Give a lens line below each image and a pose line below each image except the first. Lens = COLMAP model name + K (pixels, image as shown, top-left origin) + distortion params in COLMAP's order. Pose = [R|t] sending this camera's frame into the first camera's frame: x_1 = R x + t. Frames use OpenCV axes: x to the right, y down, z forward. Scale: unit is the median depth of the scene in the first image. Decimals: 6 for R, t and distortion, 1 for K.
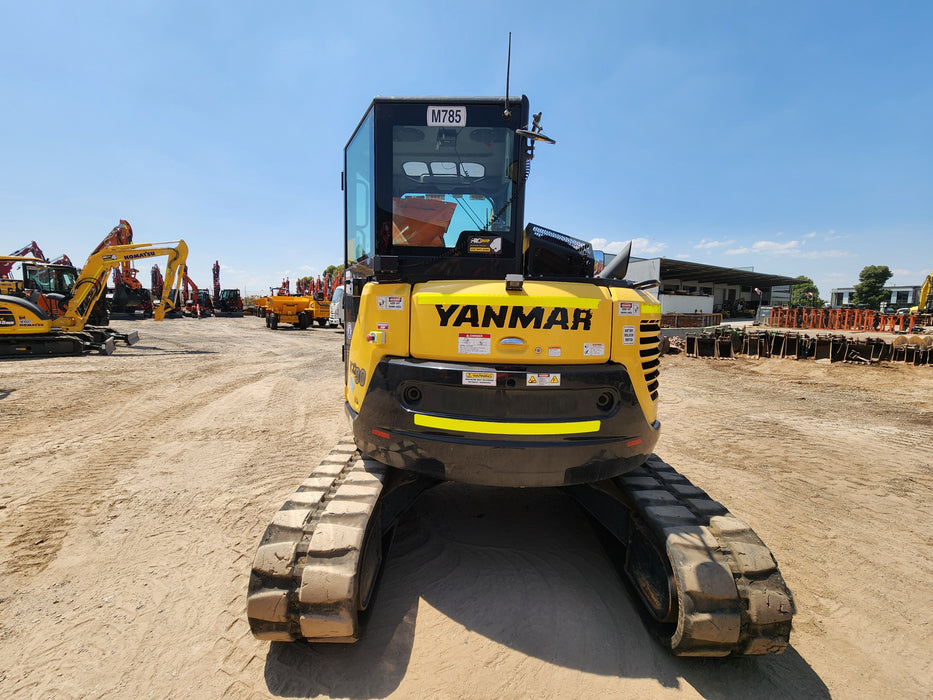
lens RADIAL K [[380.9, 0, 460.6], [0, 380.9, 349.7], [0, 0, 1]] dist [-0.000296, 0.003044]
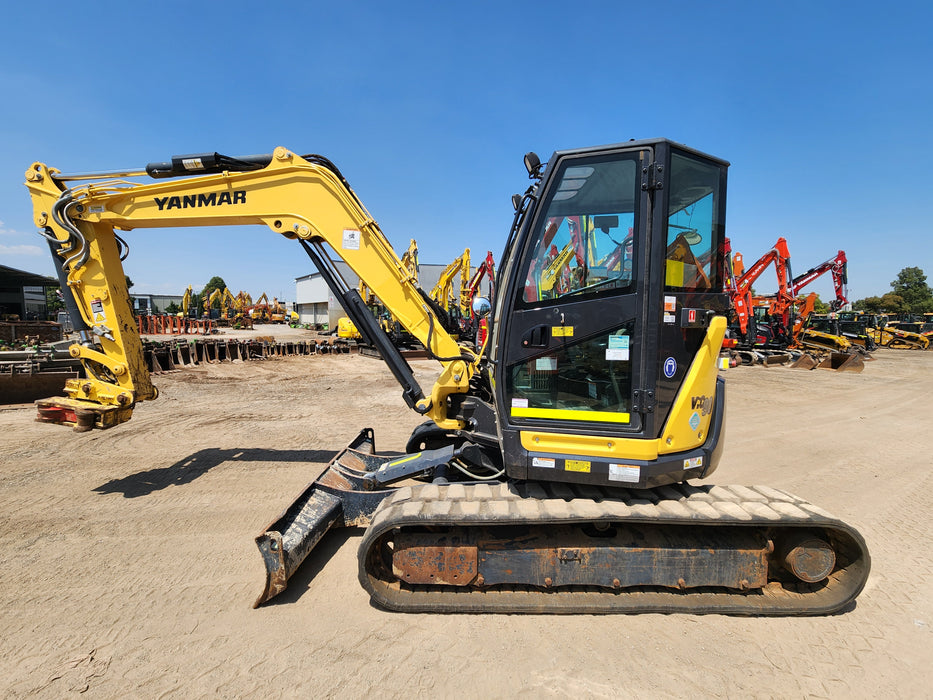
lens RADIAL K [[380.9, 0, 460.6], [0, 380.9, 349.7], [0, 0, 1]] dist [-0.000296, 0.003044]
pose [[-0.000904, -0.089395, 0.995996, -1.476249], [0.099350, 0.991060, 0.089043, -0.275308], [-0.995052, 0.099033, 0.007986, 1.902297]]
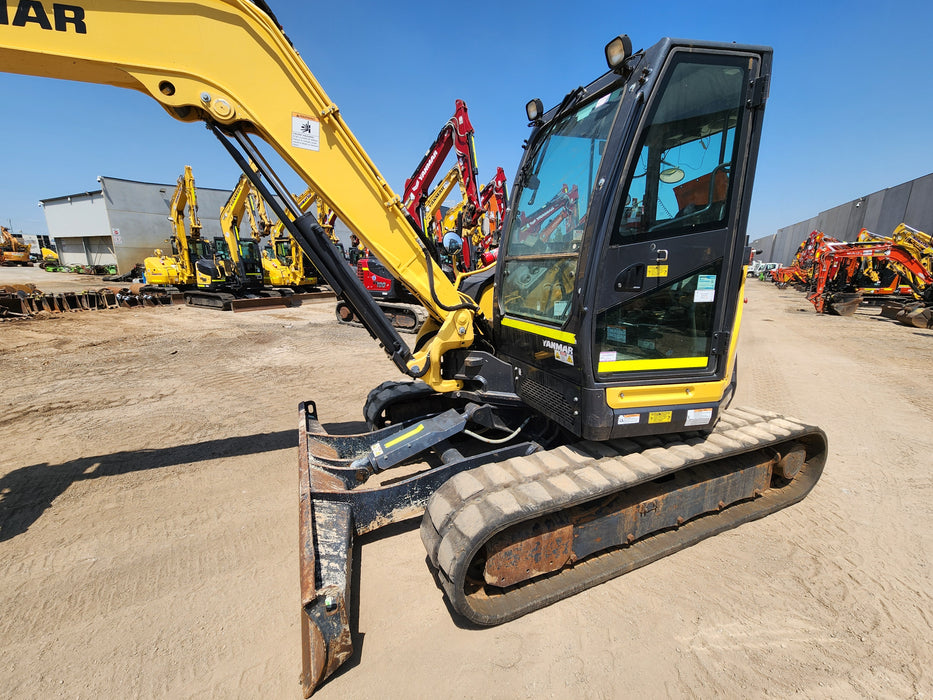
lens RADIAL K [[380.9, 0, 460.6], [0, 380.9, 349.7], [0, 0, 1]] dist [-0.000296, 0.003044]
pose [[-0.396639, -0.219008, 0.891467, -1.073505], [0.086246, 0.957937, 0.273711, -0.316263], [-0.913914, 0.185450, -0.361067, 2.447227]]
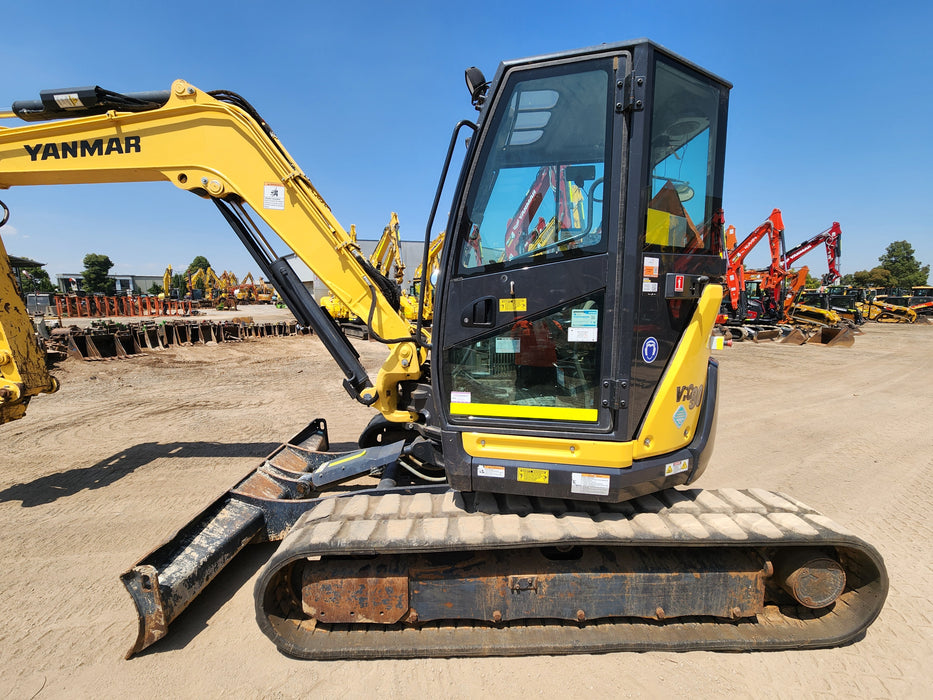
lens RADIAL K [[380.9, 0, 460.6], [0, 380.9, 349.7], [0, 0, 1]] dist [-0.000296, 0.003044]
pose [[-0.021259, -0.144660, 0.989253, -1.226416], [0.109042, 0.983238, 0.146124, -0.239370], [-0.993810, 0.110976, -0.005129, 1.743283]]
